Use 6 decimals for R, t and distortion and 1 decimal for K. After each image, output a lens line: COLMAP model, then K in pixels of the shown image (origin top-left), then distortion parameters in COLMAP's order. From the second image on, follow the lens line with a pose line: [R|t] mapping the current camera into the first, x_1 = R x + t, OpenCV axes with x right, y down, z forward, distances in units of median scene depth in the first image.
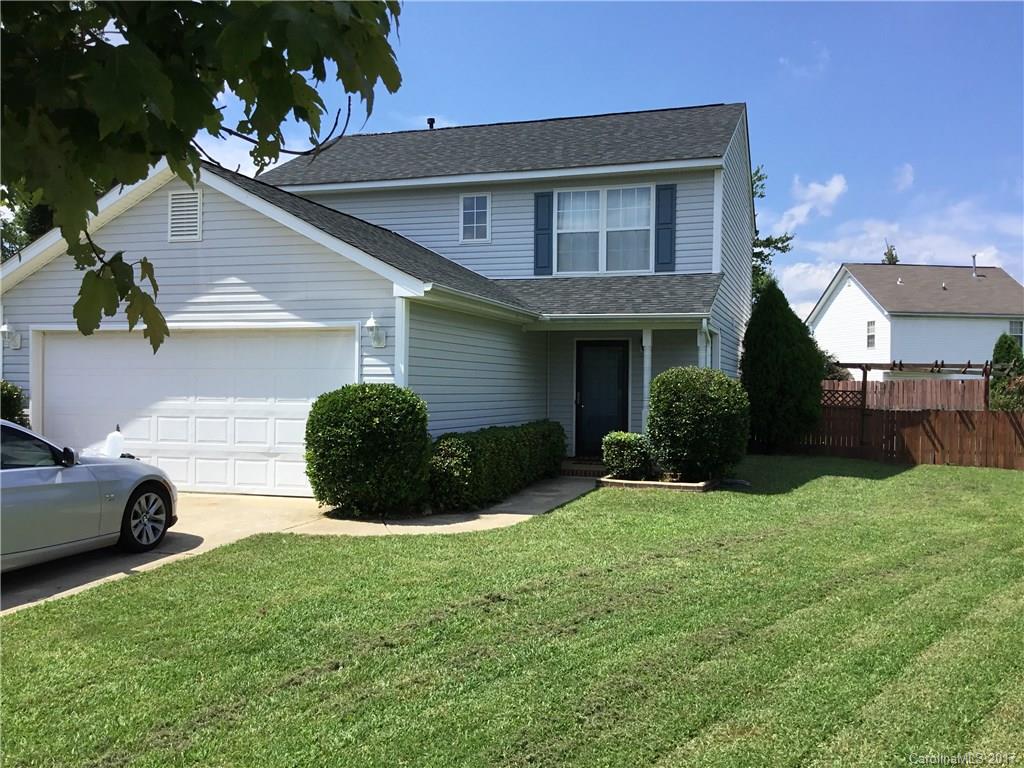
lens RADIAL K [[932.2, 0, 521.1], [0, 932.2, 390.5], [0, 0, 1]] dist [0.132105, -0.310694]
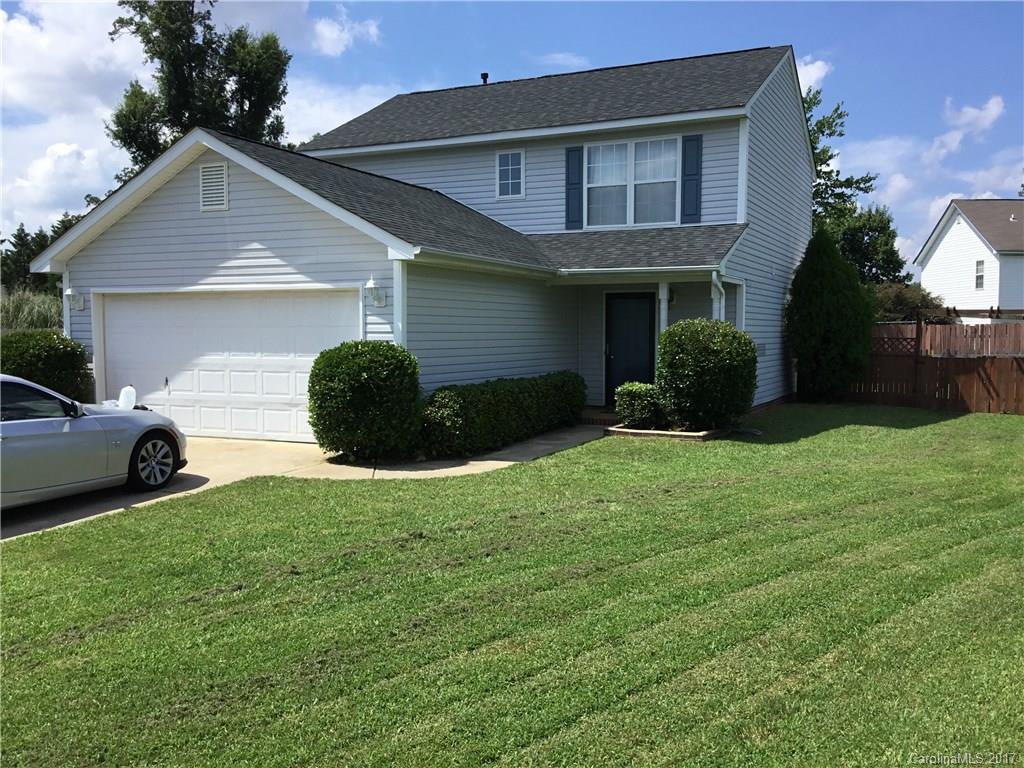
lens RADIAL K [[934.2, 0, 521.8], [0, 934.2, 395.5], [0, 0, 1]] dist [0.135665, -0.322735]
pose [[0.991378, -0.000486, -0.131035, 0.125944], [0.008923, 0.997922, 0.063806, -0.009376], [0.130732, -0.064425, 0.989322, -0.047640]]
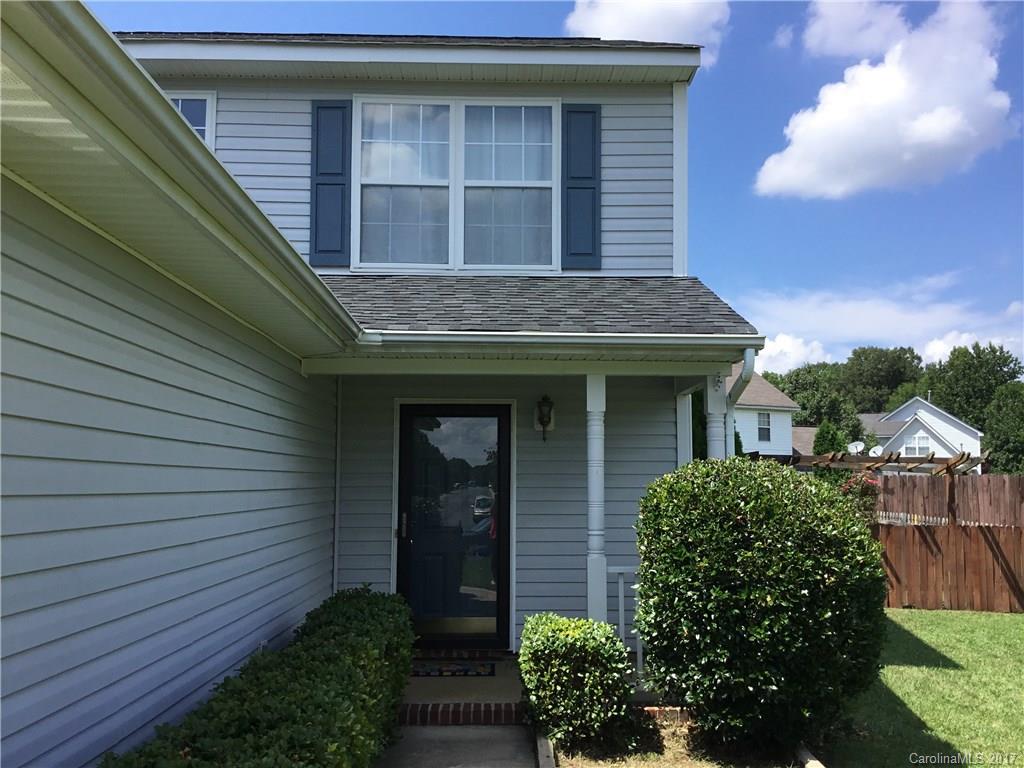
lens RADIAL K [[932.2, 0, 521.1], [0, 932.2, 390.5], [0, 0, 1]] dist [0.132105, -0.310694]
pose [[0.943744, 0.025968, 0.329654, -0.050572], [0.006840, 0.995165, -0.097975, -0.015706], [-0.330605, 0.094718, 0.939004, 0.646189]]
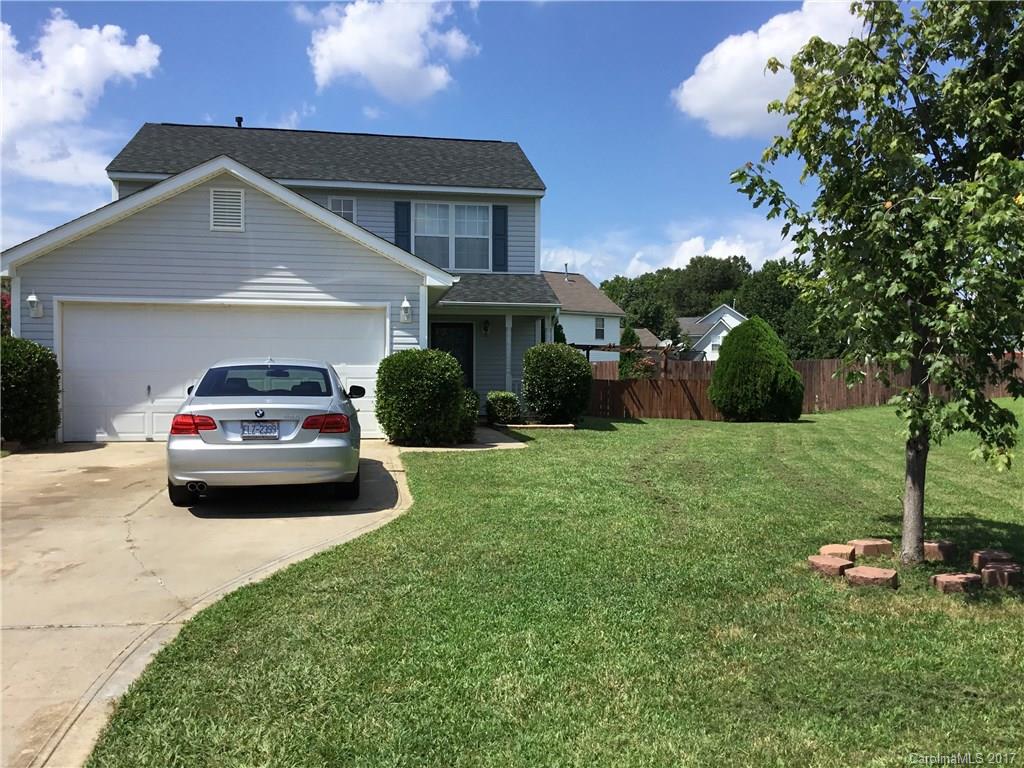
lens RADIAL K [[934.2, 0, 521.8], [0, 934.2, 395.5], [0, 0, 1]] dist [0.135665, -0.322735]
pose [[0.883949, -0.014617, 0.467355, -0.520726], [0.007470, 0.999825, 0.017141, 0.029548], [-0.467524, -0.011661, 0.883903, -0.213393]]
